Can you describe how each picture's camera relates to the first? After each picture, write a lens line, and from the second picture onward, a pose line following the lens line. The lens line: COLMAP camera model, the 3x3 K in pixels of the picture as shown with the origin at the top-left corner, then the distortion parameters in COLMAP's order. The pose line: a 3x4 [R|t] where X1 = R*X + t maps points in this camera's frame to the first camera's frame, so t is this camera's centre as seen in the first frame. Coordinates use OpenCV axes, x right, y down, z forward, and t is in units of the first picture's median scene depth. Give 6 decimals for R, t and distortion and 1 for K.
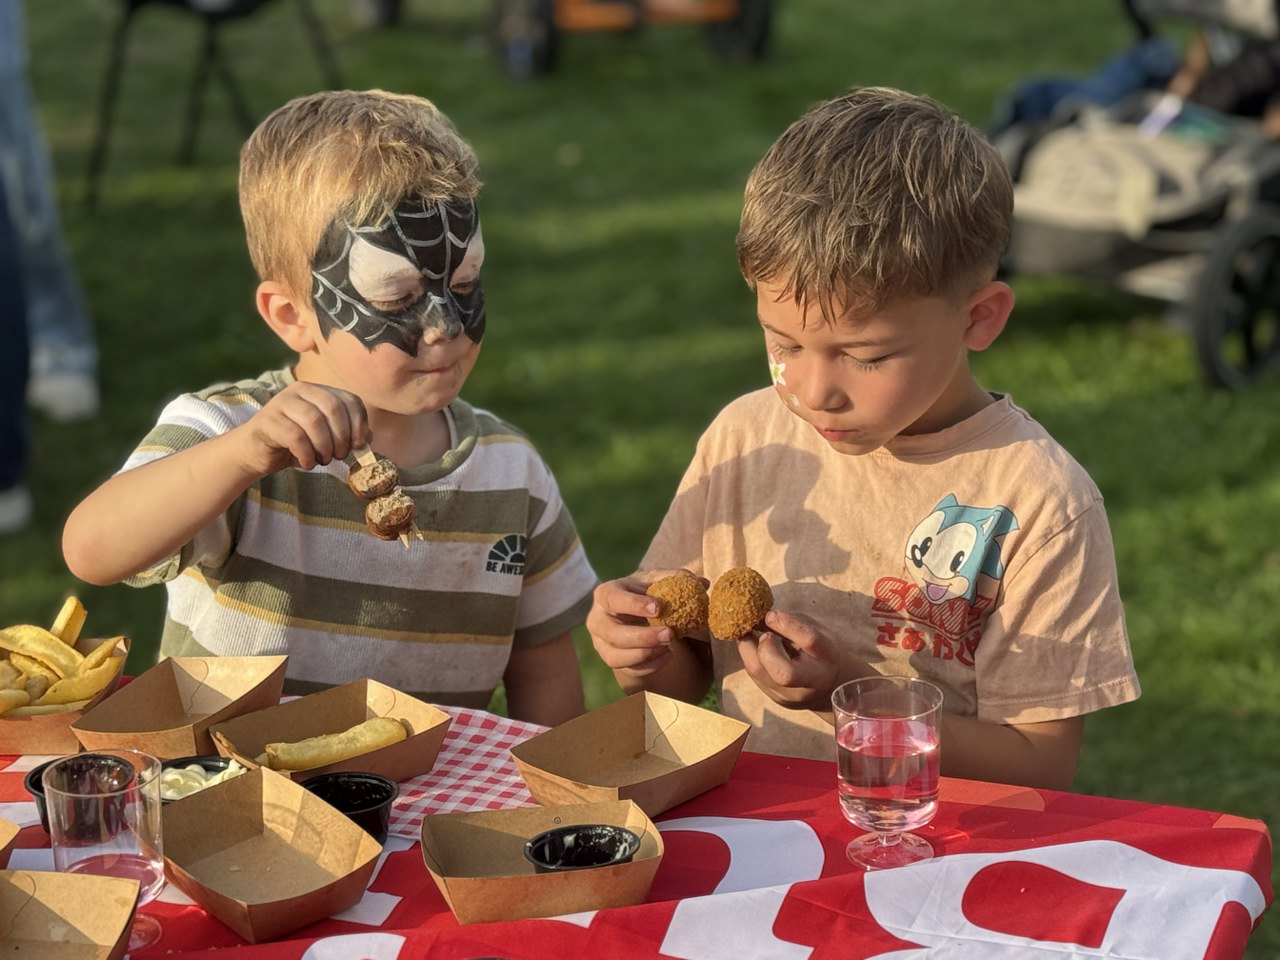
lens RADIAL K [[3075.5, 0, 642.0], [0, 3075.5, 481.6], [0, 0, 1]] dist [0.272779, 0.000000]
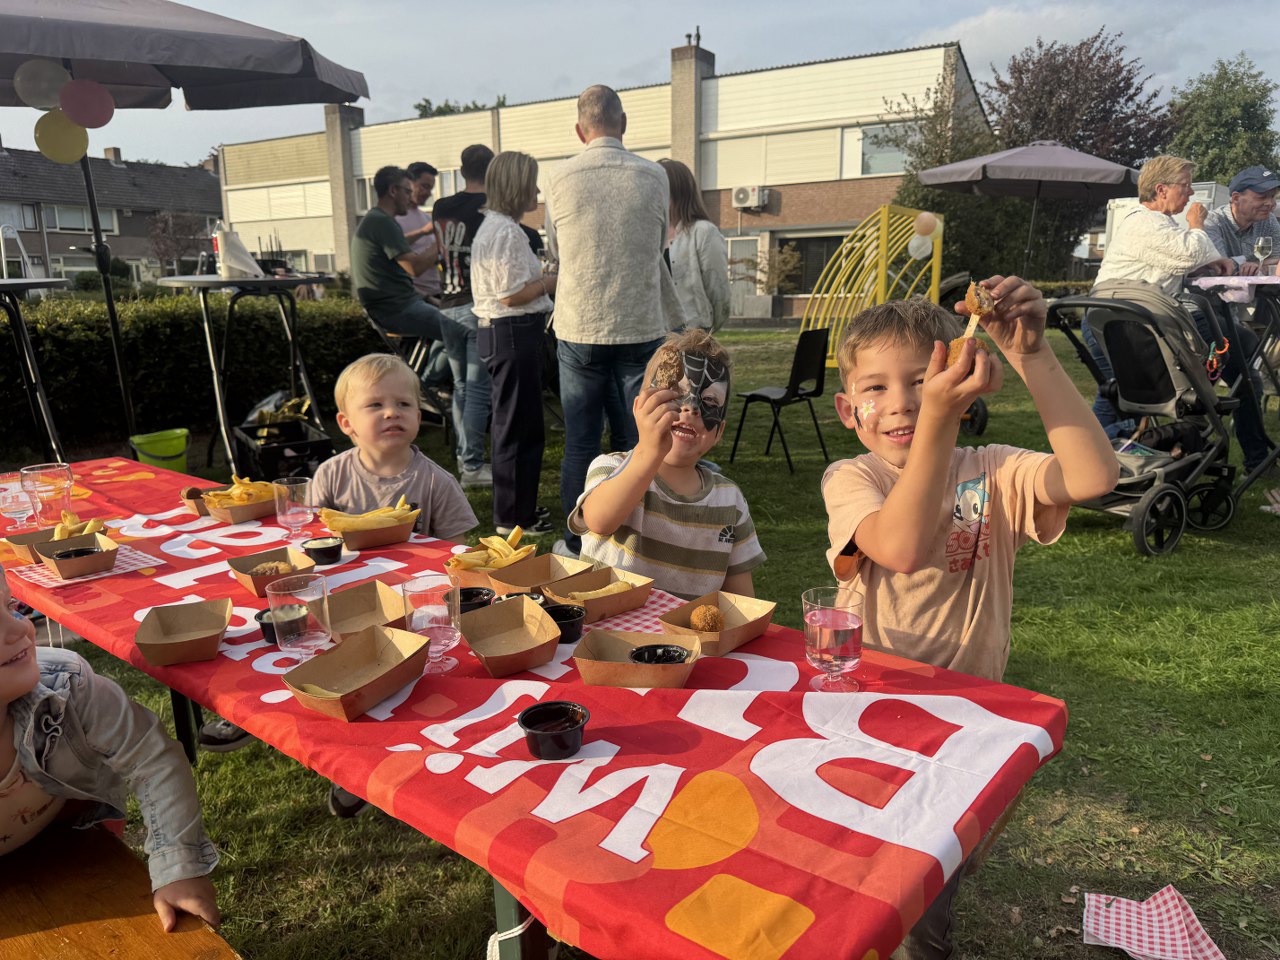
lens RADIAL K [[914.2, 0, 634.9], [0, 914.2, 474.1], [0, 0, 1]] dist [0.025632, -0.034477]
pose [[0.934789, 0.075620, -0.347060, 0.146713], [-0.114952, 0.988900, -0.094146, 0.061427], [0.336088, 0.127902, 0.933105, 0.445412]]
